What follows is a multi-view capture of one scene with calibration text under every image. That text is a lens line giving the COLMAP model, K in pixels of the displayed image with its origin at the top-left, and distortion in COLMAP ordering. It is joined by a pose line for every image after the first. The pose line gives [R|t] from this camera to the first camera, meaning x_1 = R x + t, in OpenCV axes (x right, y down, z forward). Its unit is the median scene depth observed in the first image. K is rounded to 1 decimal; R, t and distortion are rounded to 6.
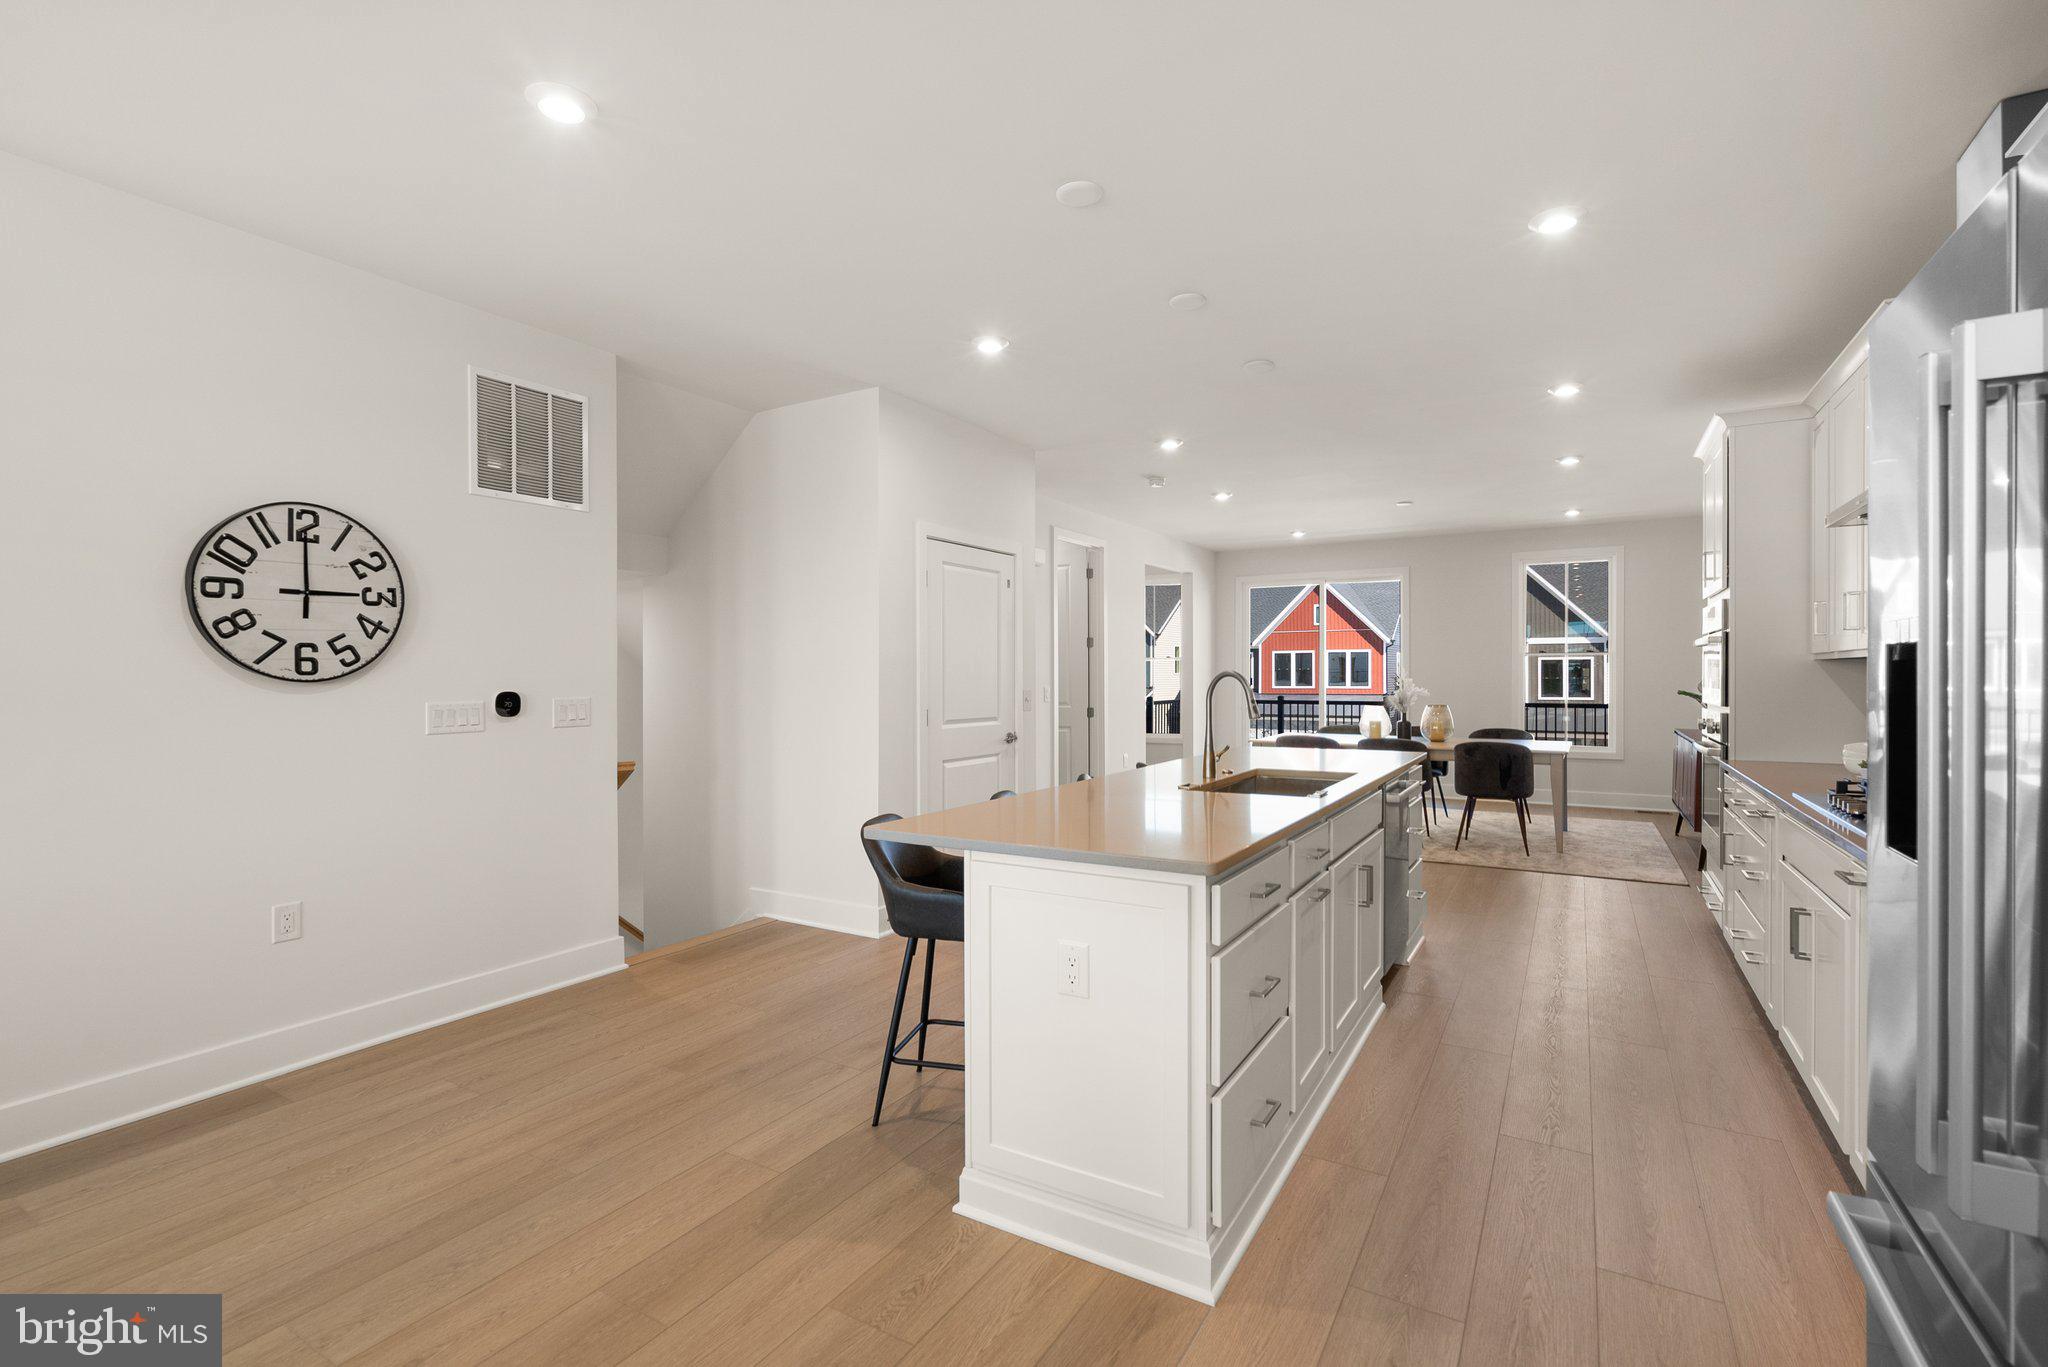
lens RADIAL K [[917.0, 0, 1024.0], [0, 917.0, 683.5], [0, 0, 1]] dist [-0.000886, -0.000080]
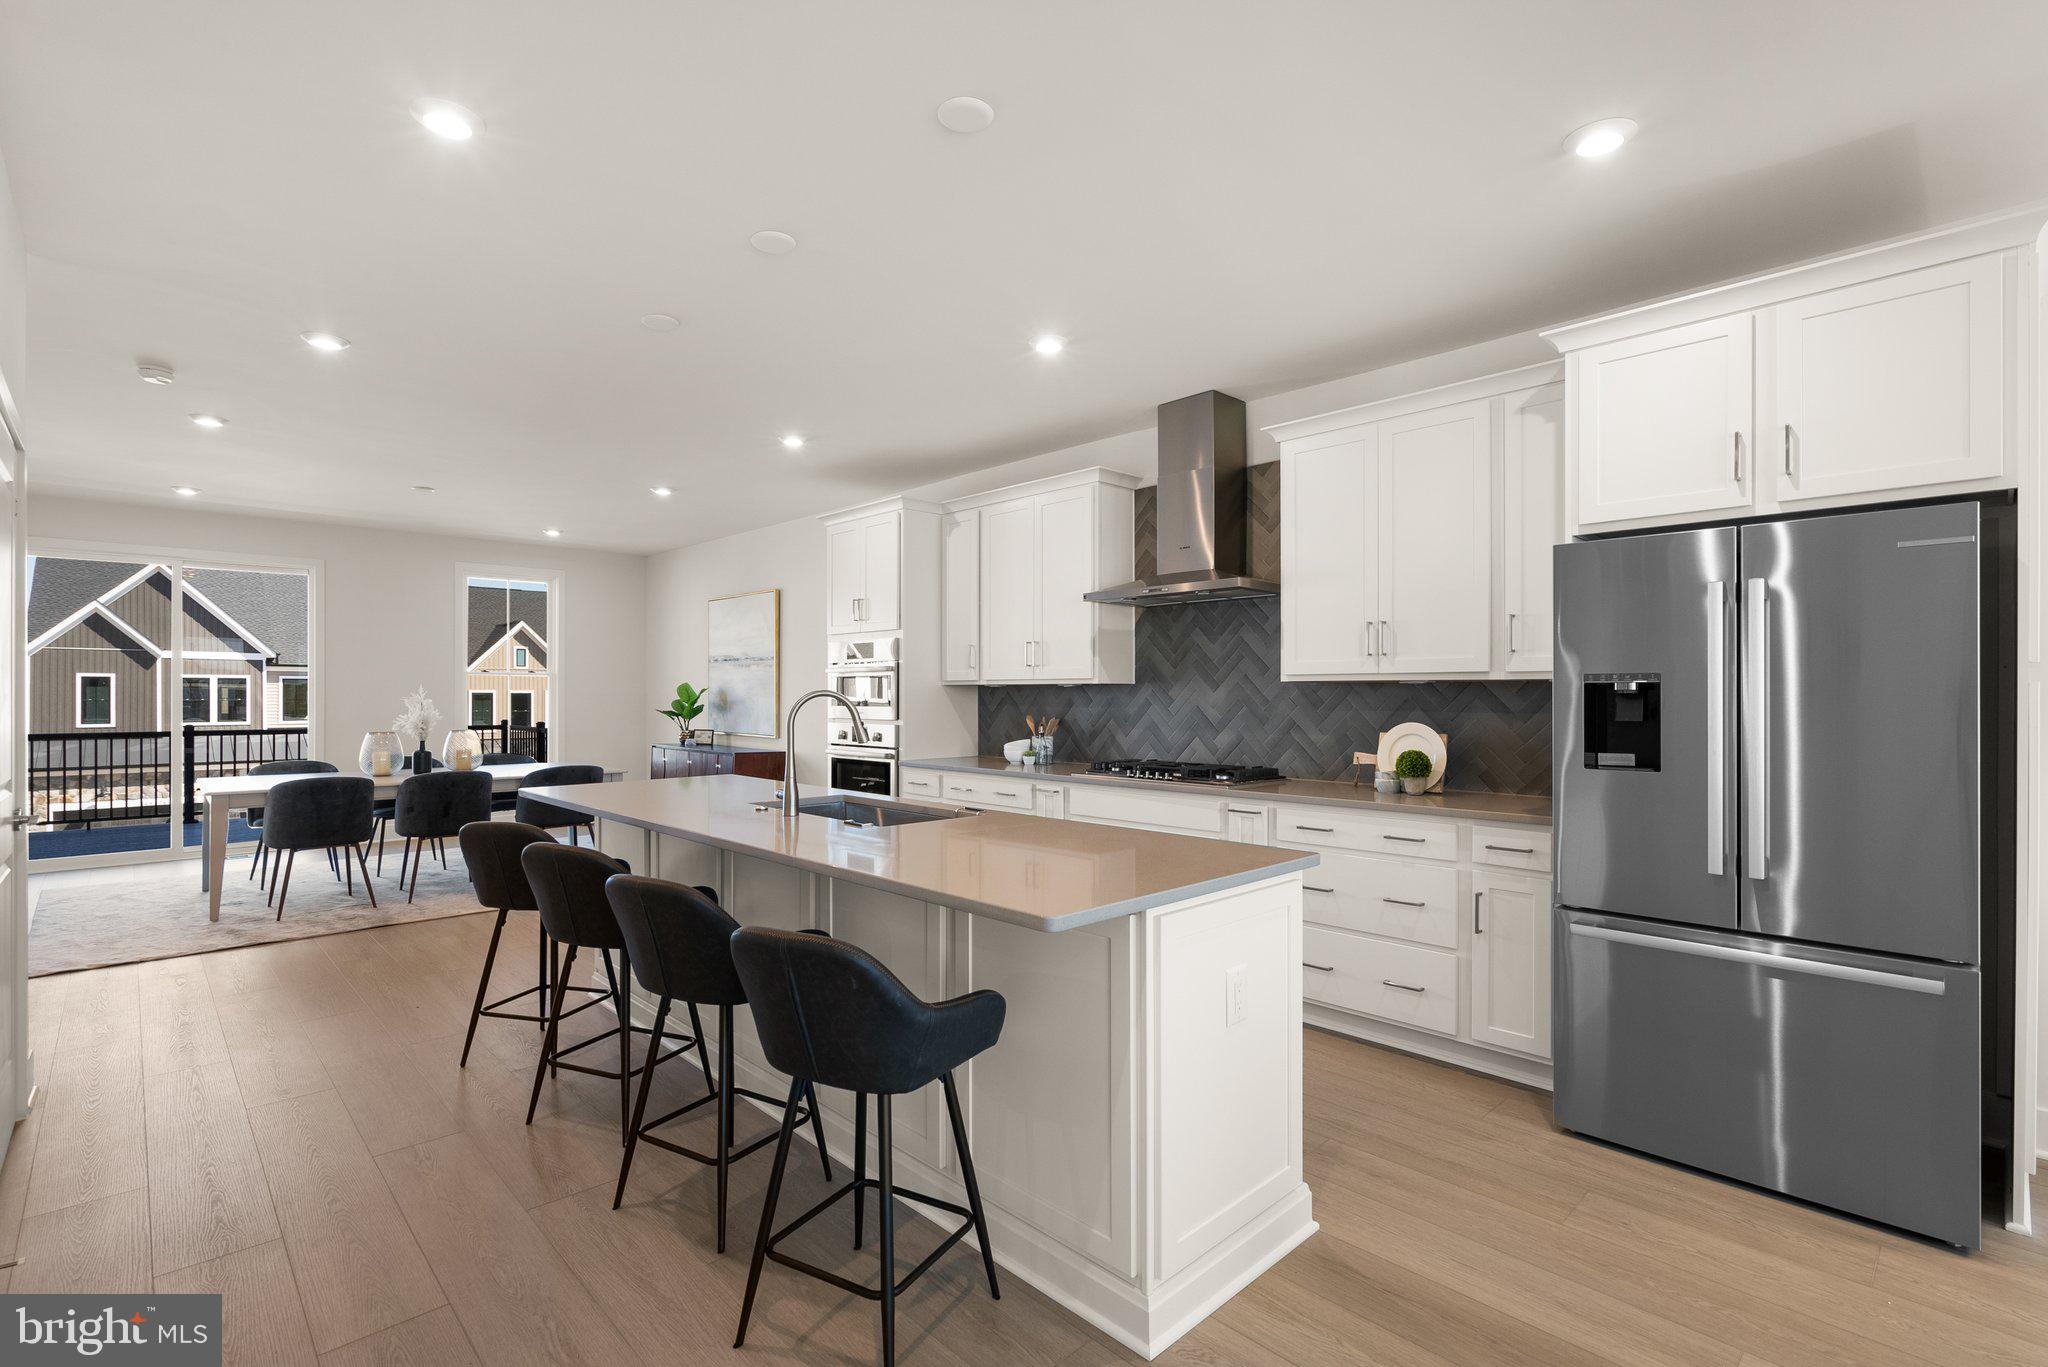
lens RADIAL K [[948.9, 0, 1024.0], [0, 948.9, 683.5], [0, 0, 1]] dist [-0.000788, -0.000125]
pose [[0.267438, 0.012597, 0.963493, -0.215940], [0.008951, 0.999839, -0.015556, -0.001918], [-0.963533, 0.012785, 0.267282, 0.205080]]
